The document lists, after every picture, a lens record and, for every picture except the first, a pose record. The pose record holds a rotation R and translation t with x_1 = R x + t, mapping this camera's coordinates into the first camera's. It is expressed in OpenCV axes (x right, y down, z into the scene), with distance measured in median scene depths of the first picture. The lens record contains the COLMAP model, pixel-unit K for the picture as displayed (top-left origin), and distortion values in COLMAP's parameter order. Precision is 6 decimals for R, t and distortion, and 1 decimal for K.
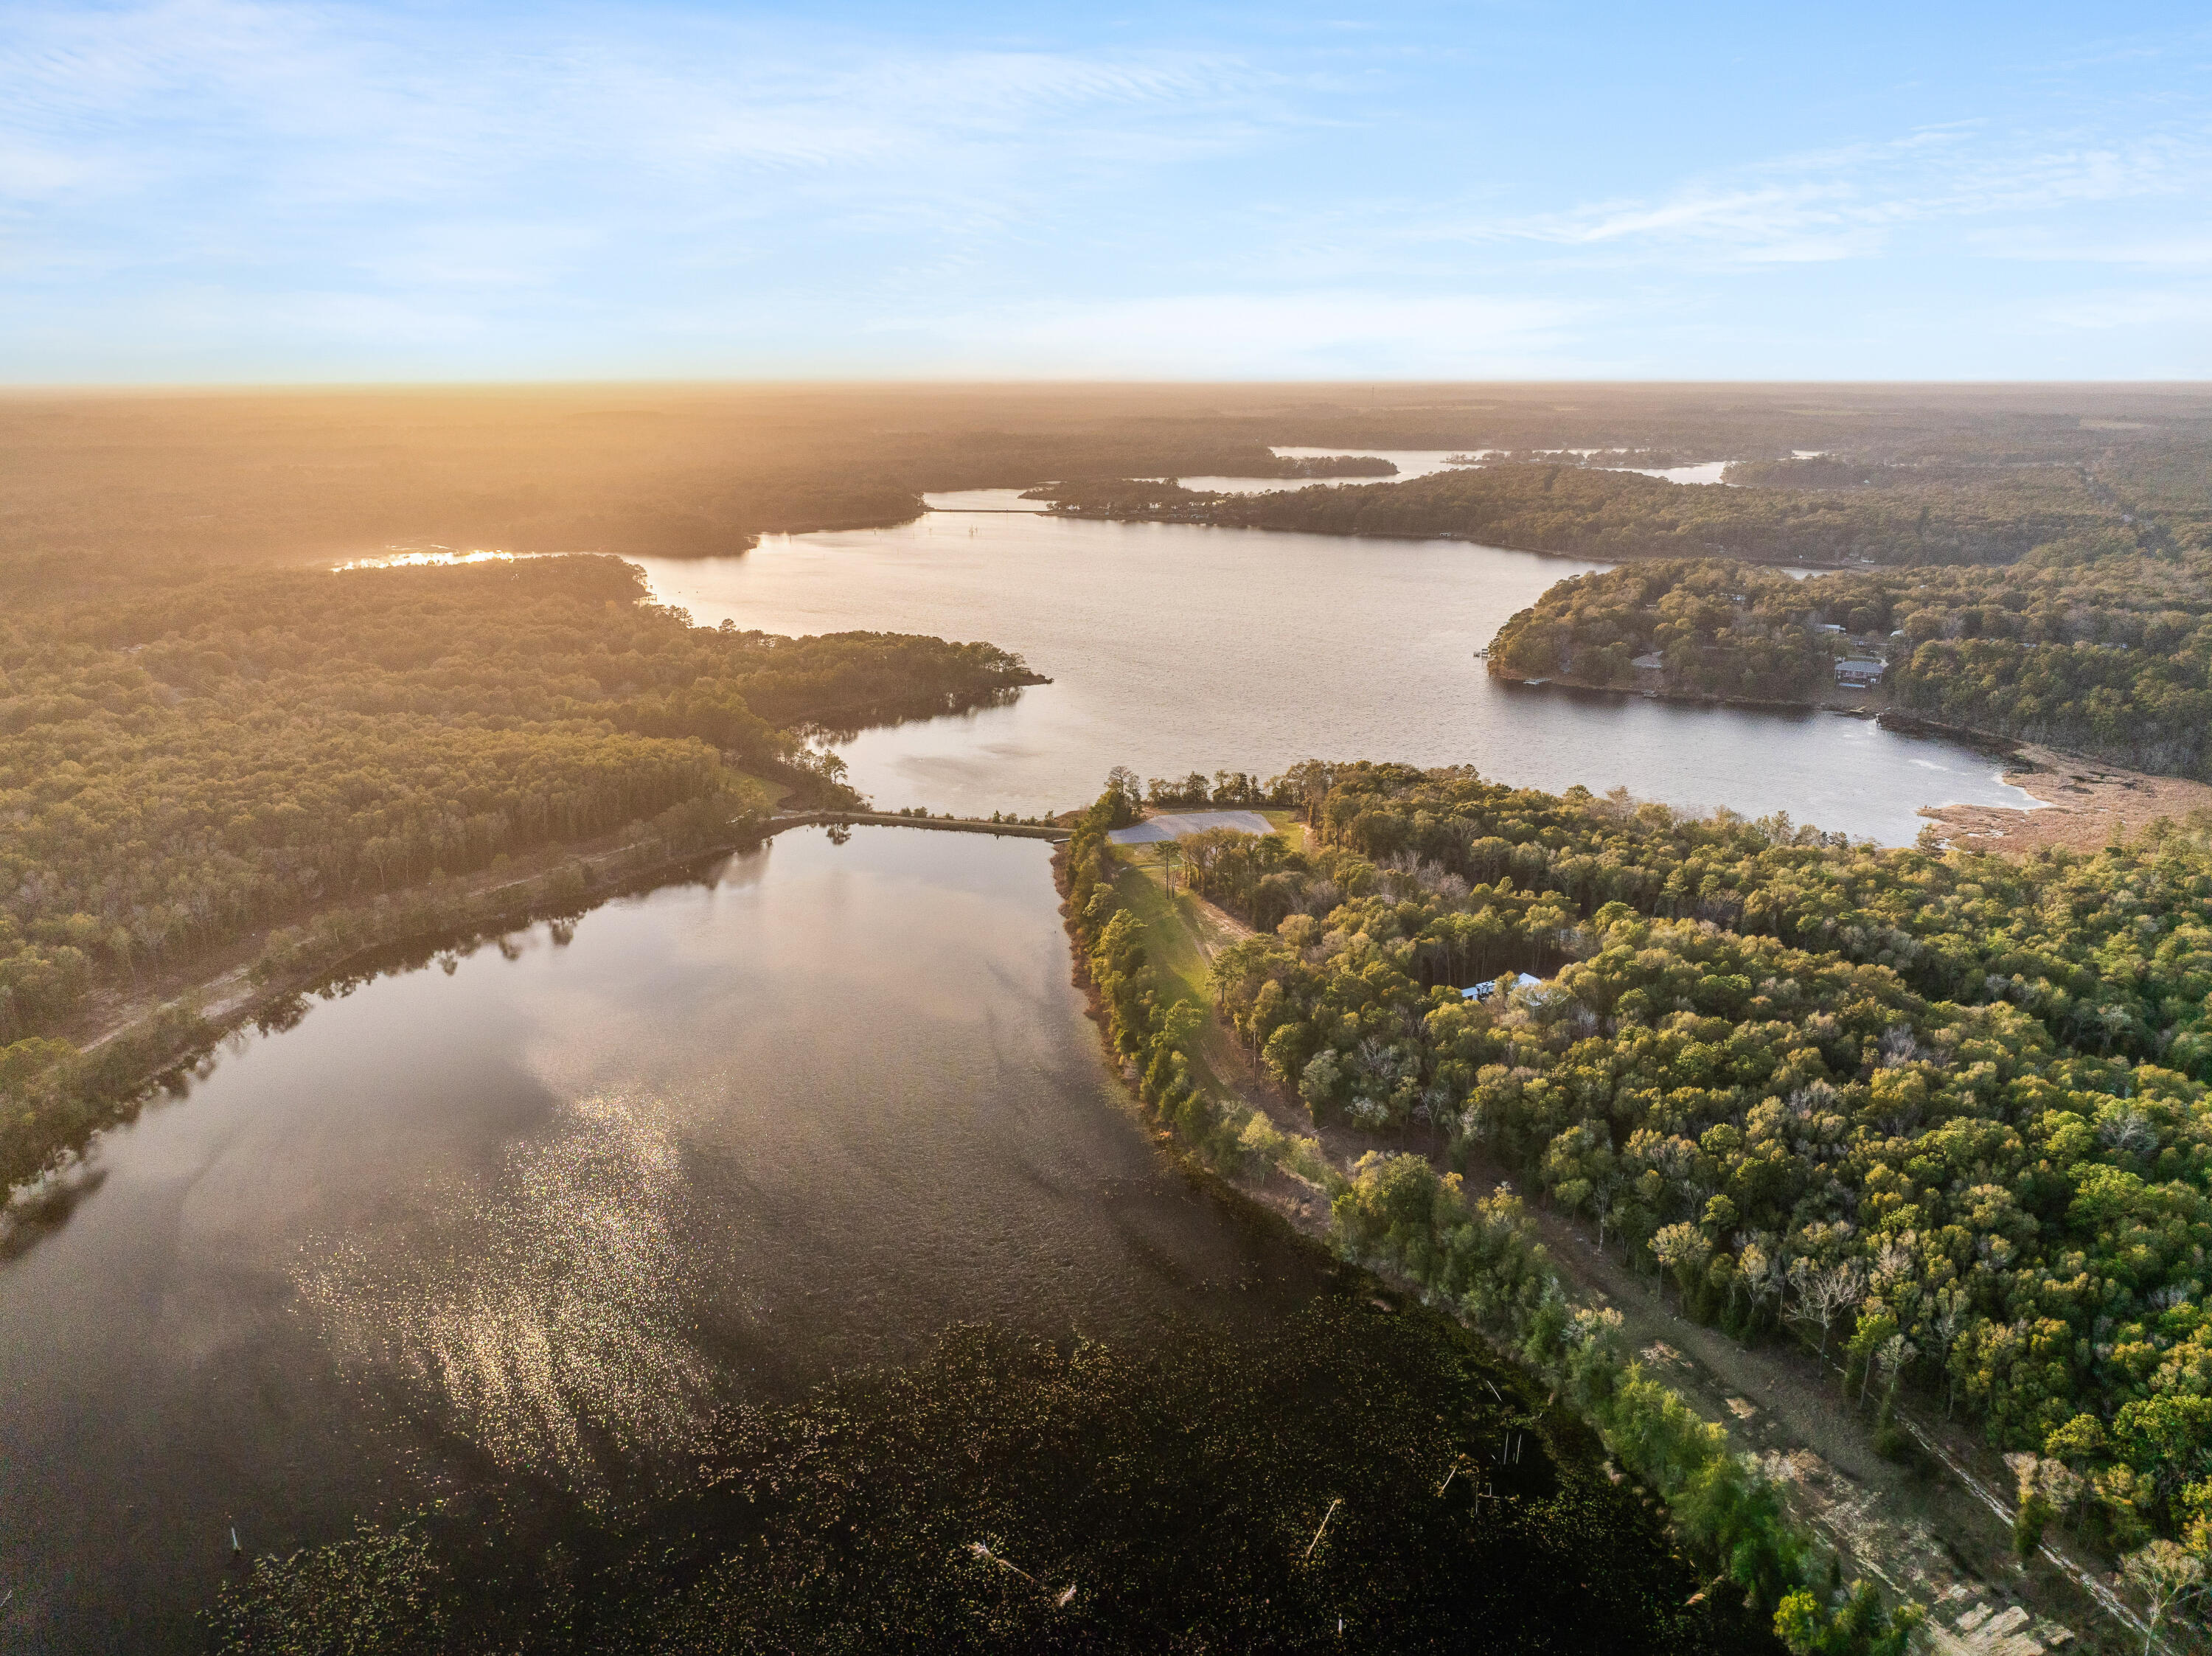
lens RADIAL K [[1533.5, 0, 1106.0], [0, 1533.5, 828.0], [0, 0, 1]] dist [-0.032917, -0.000342]
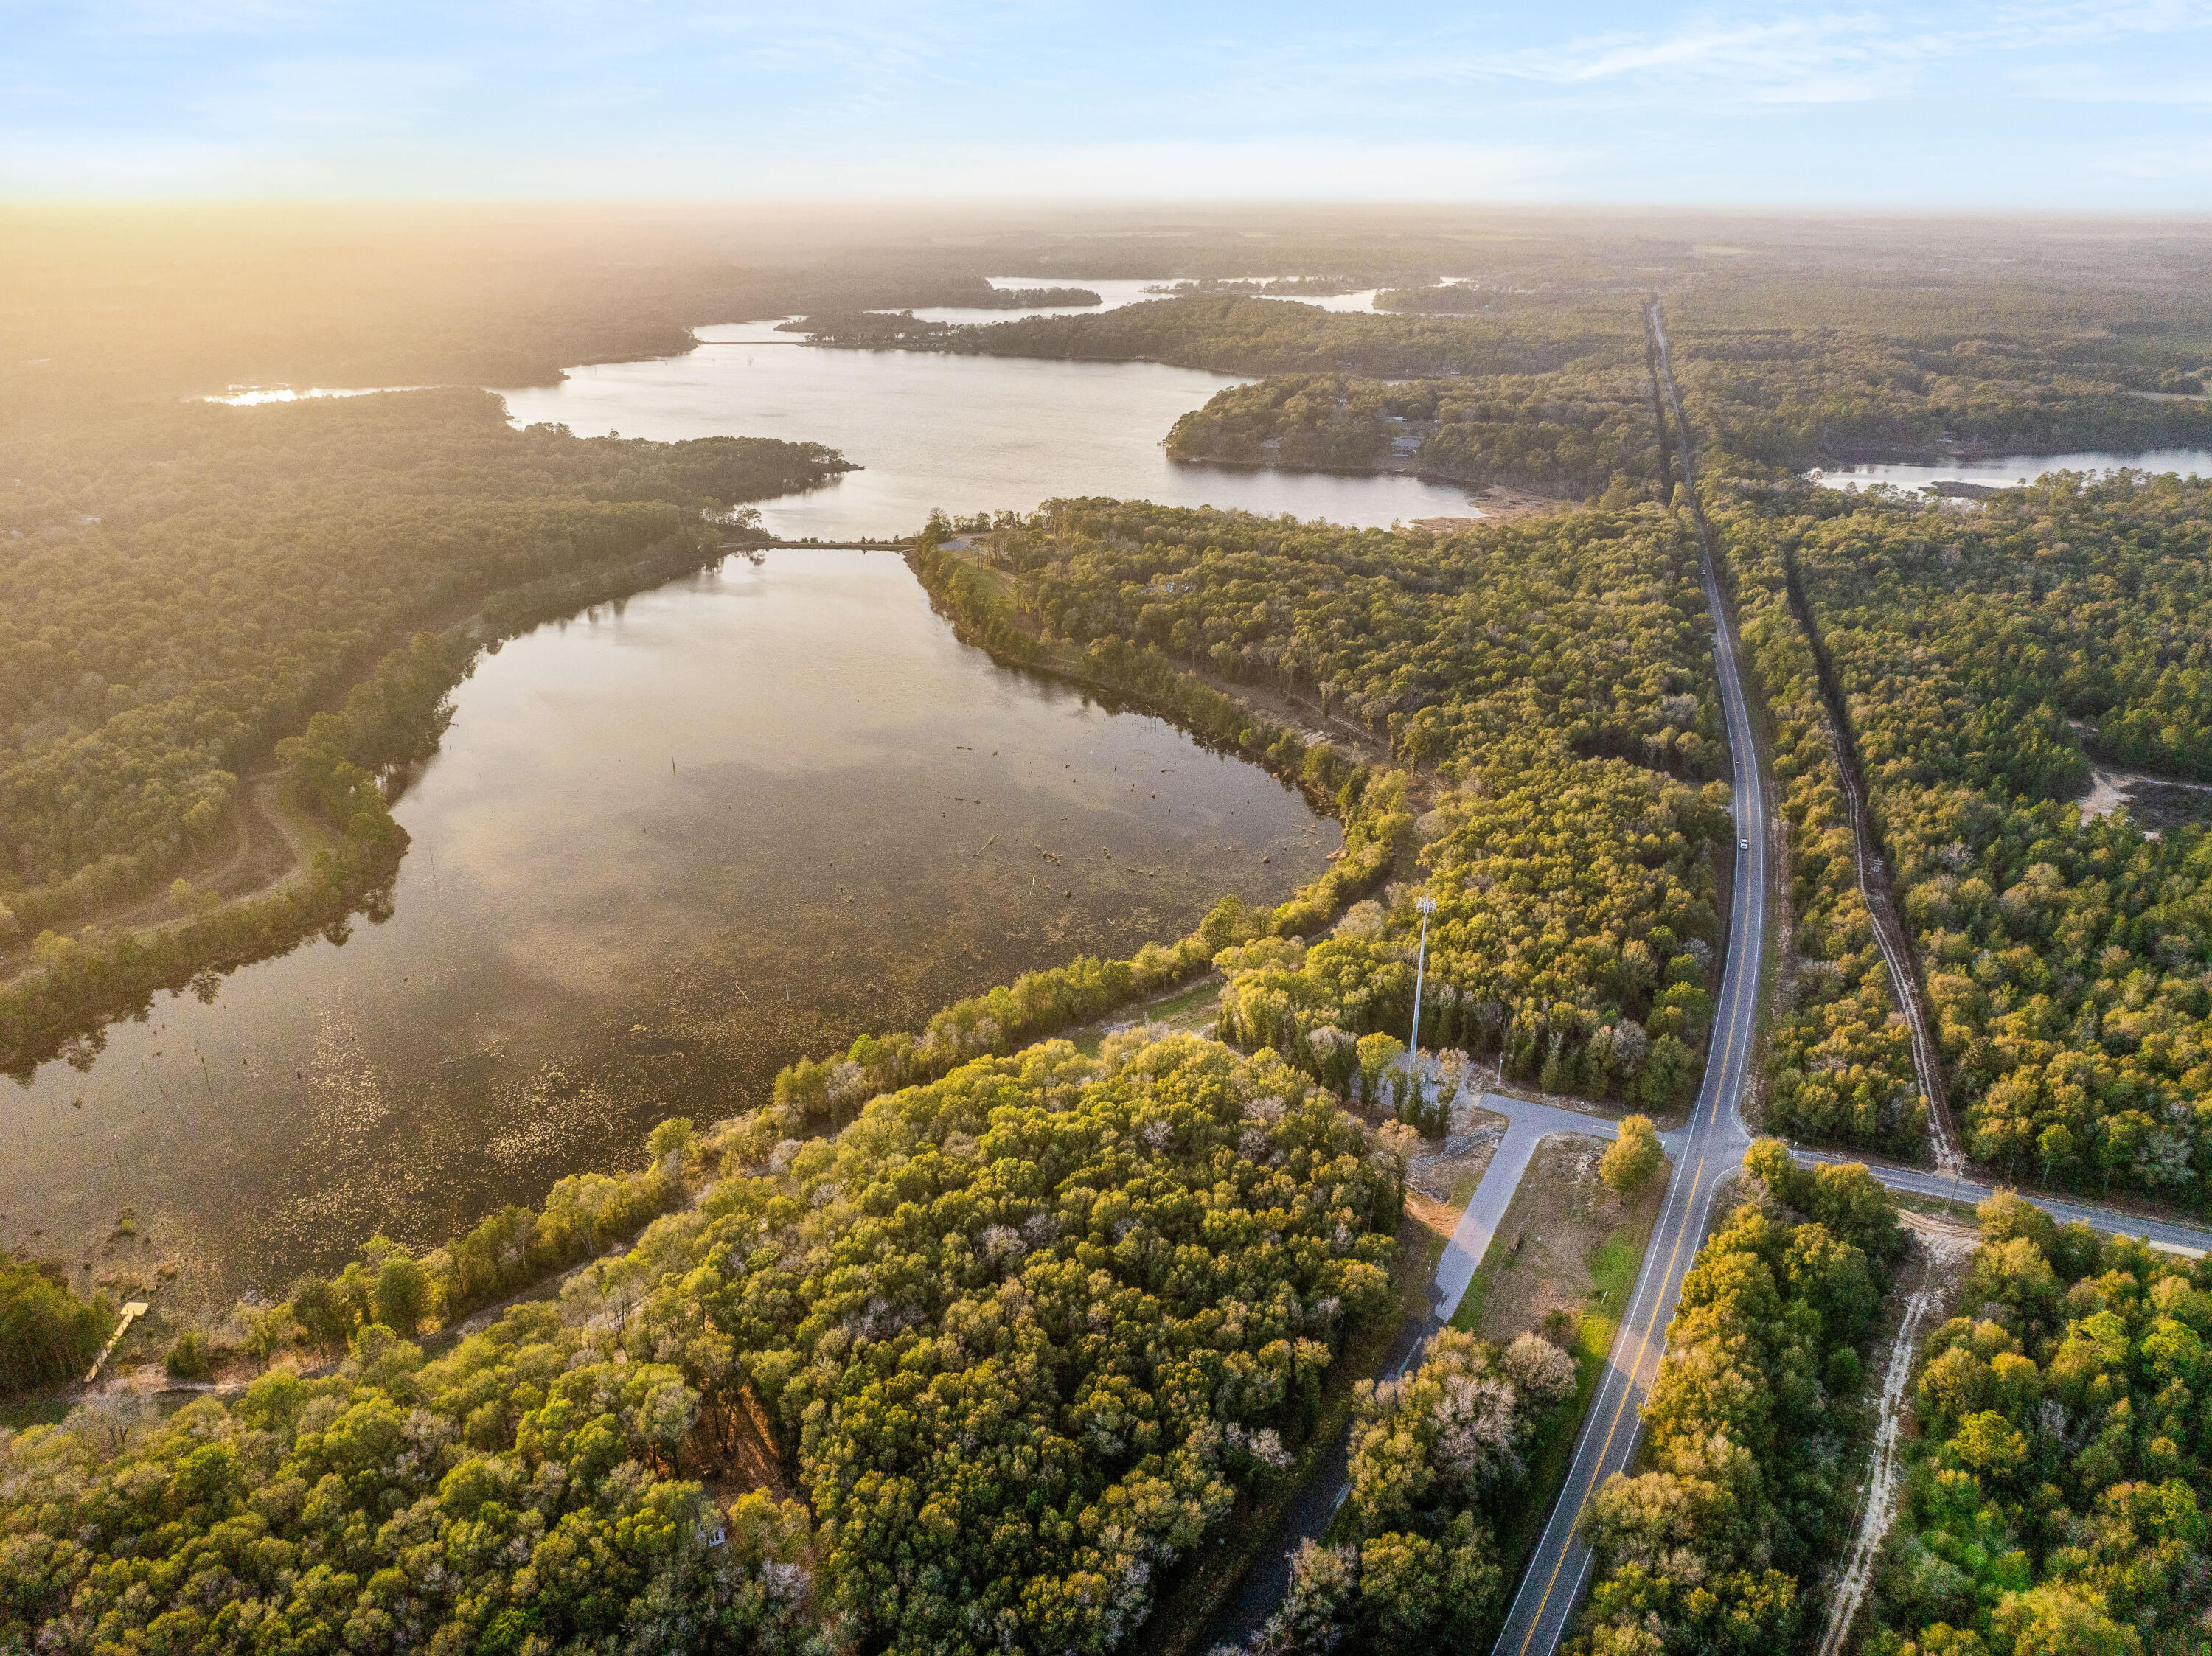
lens RADIAL K [[1539.2, 0, 1106.0], [0, 1539.2, 828.0], [0, 0, 1]] dist [-0.044427, 0.001272]
pose [[0.983008, -0.066317, 0.171166, -0.079274], [0.047537, 0.992618, 0.111579, 0.085578], [-0.177302, -0.101546, 0.978904, -0.453694]]
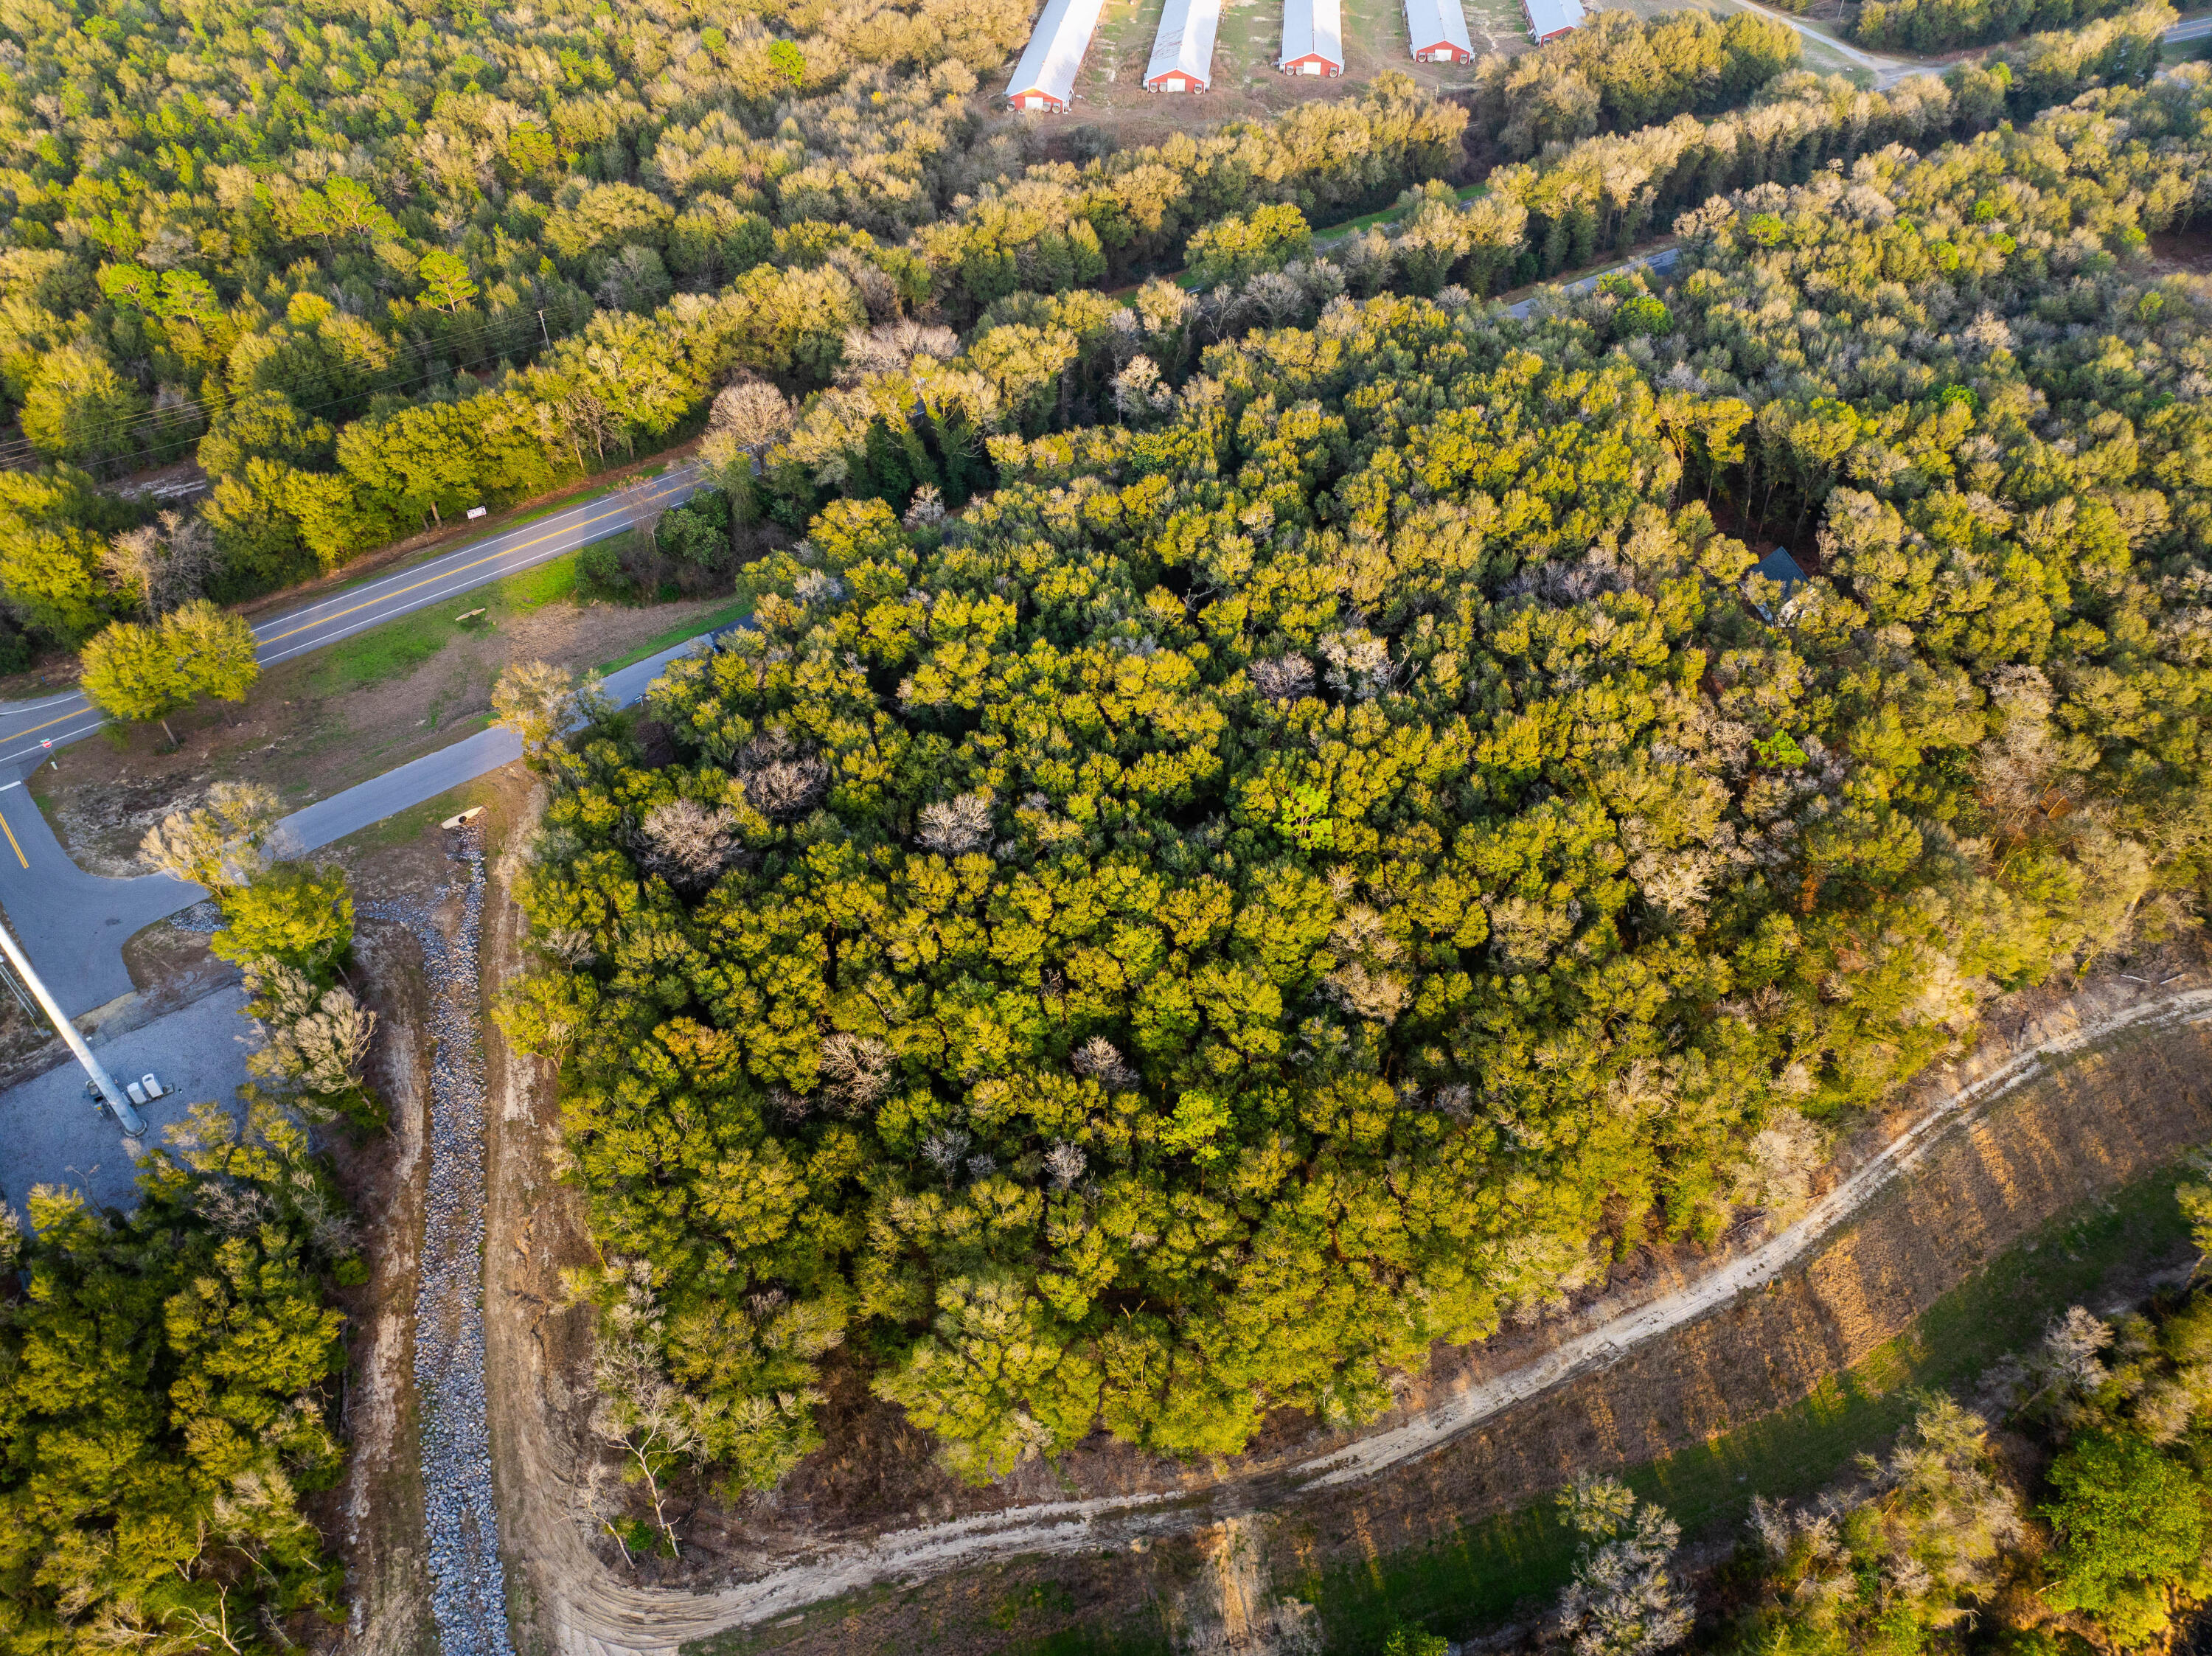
lens RADIAL K [[1539.2, 0, 1106.0], [0, 1539.2, 828.0], [0, 0, 1]] dist [-0.044427, 0.001272]
pose [[-0.982678, -0.128406, 0.133628, -0.048160], [0.049338, 0.513763, 0.856512, 0.054821], [-0.178634, 0.848268, -0.498529, -0.017925]]
